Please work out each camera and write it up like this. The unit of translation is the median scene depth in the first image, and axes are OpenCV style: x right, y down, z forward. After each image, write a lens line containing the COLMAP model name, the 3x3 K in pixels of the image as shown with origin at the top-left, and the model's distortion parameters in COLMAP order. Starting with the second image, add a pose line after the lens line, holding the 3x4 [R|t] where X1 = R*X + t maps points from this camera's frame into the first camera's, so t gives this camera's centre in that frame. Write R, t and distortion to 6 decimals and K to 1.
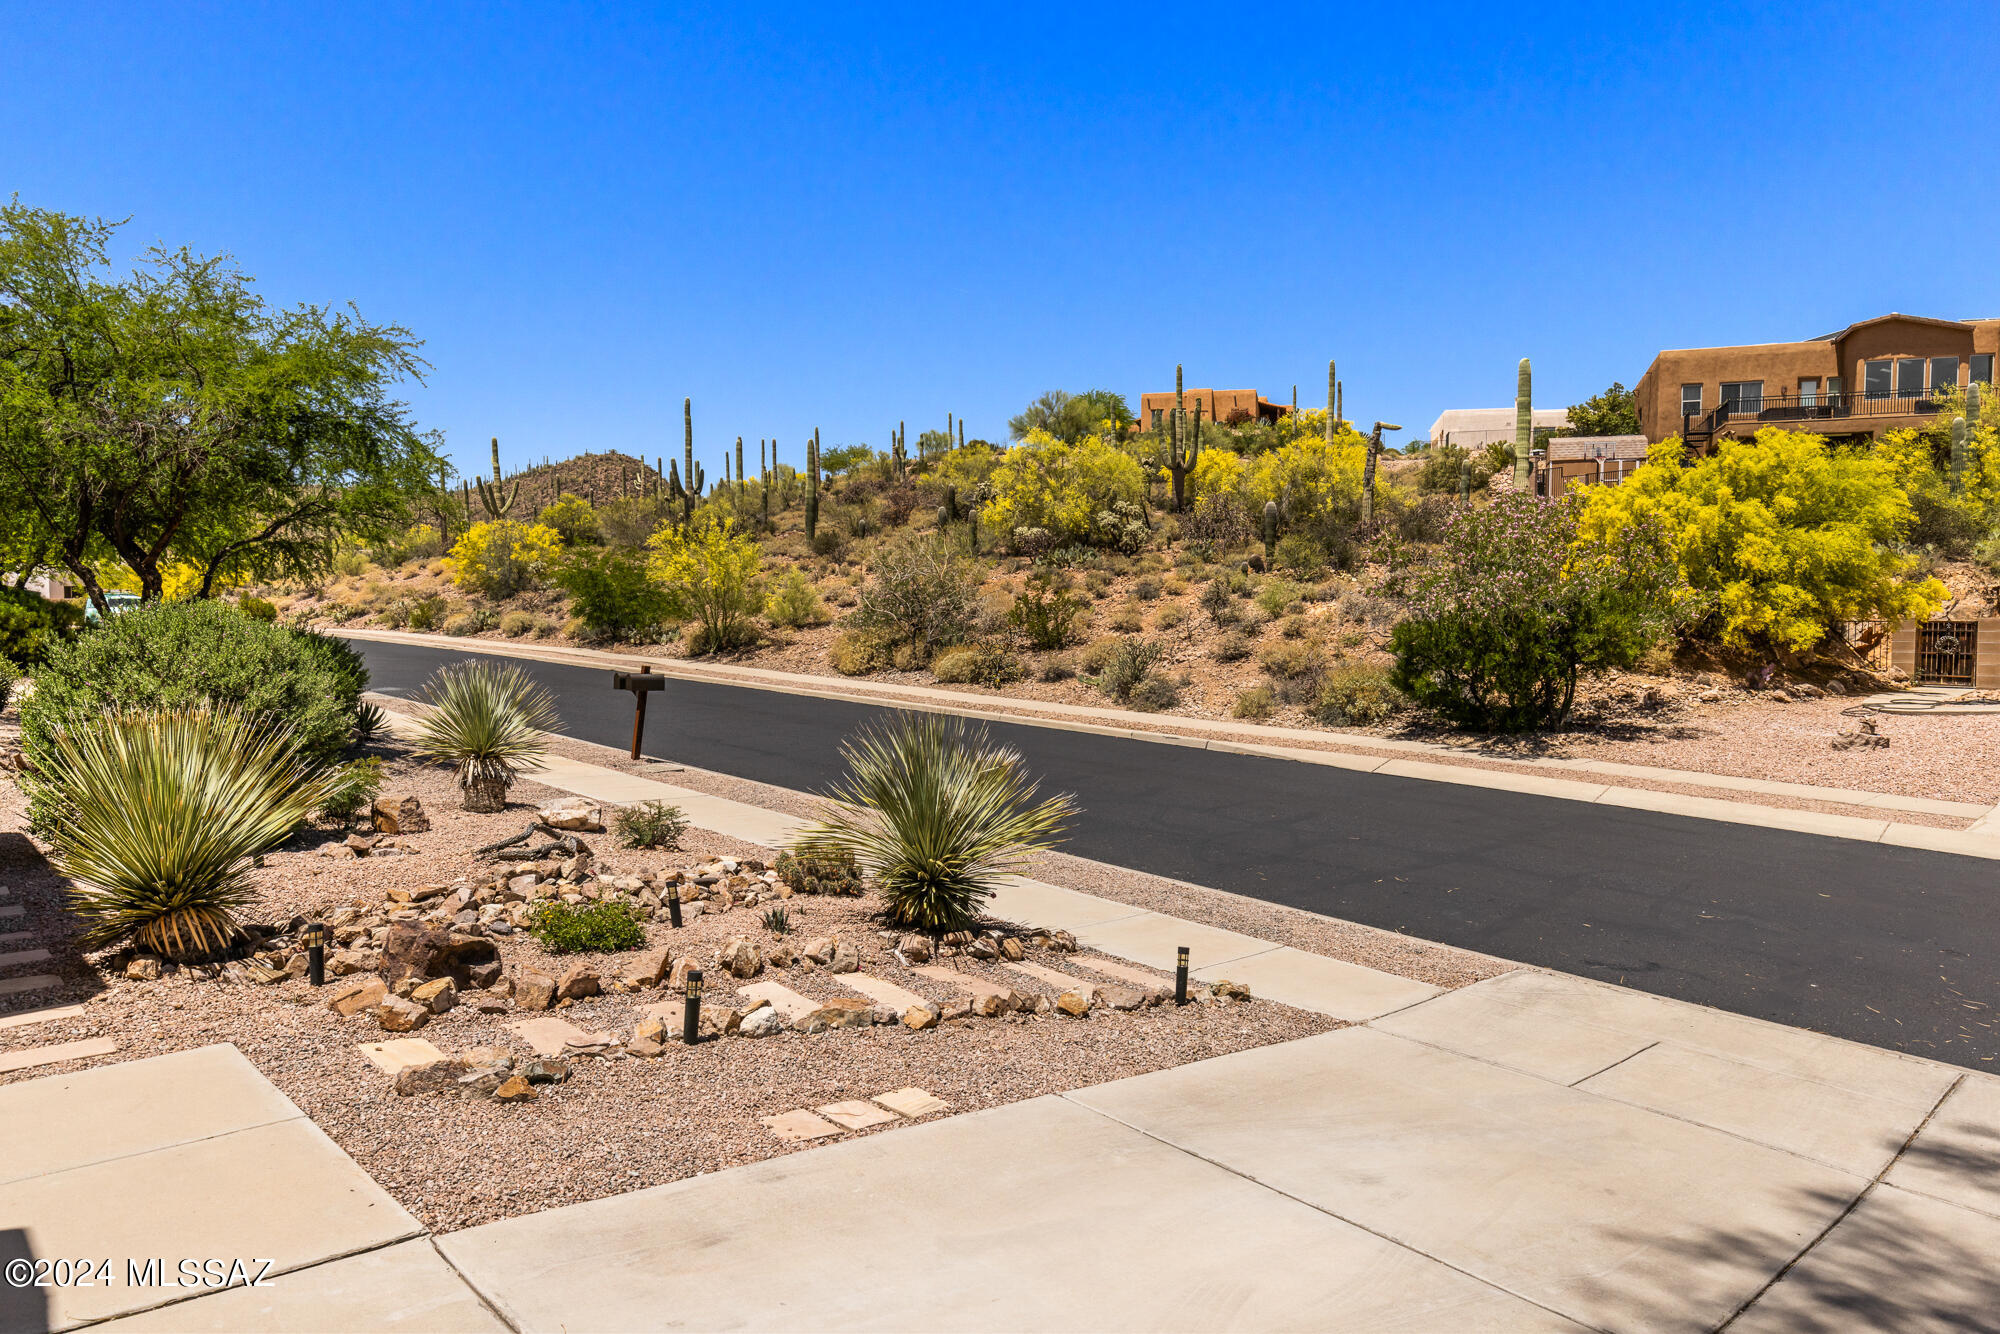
lens RADIAL K [[1336.9, 0, 1000.0], [0, 1336.9, 665.8], [0, 0, 1]] dist [0.002744, -0.000204]
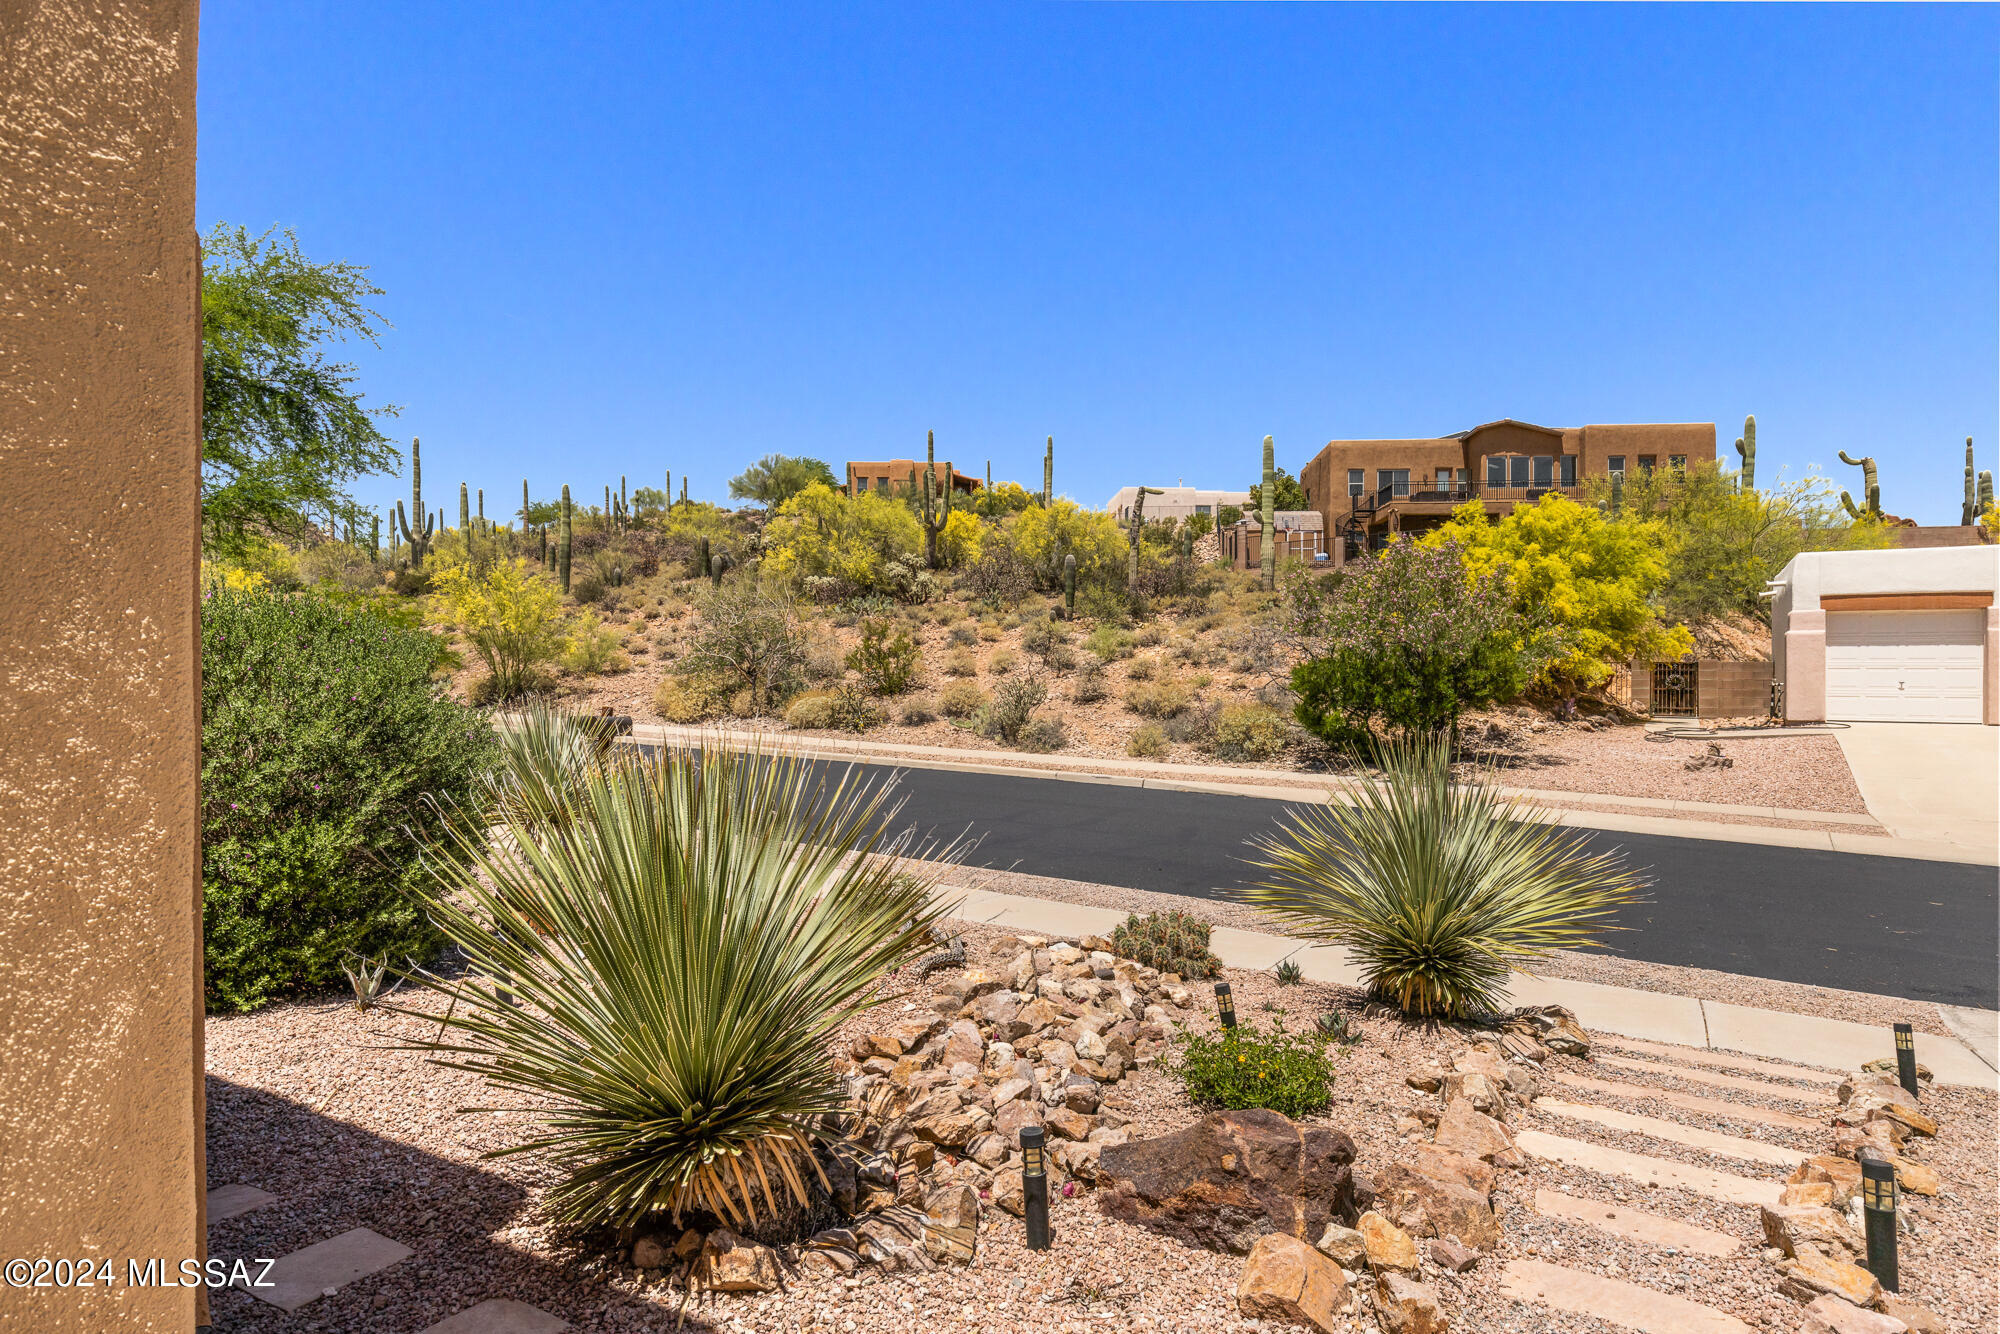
lens RADIAL K [[1209.4, 0, 1000.0], [0, 1209.4, 664.9], [0, 0, 1]] dist [0.002504, -0.000428]
pose [[0.958448, -0.001009, 0.285267, -0.140732], [0.013738, 0.998997, -0.042624, 0.005507], [-0.284938, 0.044772, 0.957500, 0.112185]]
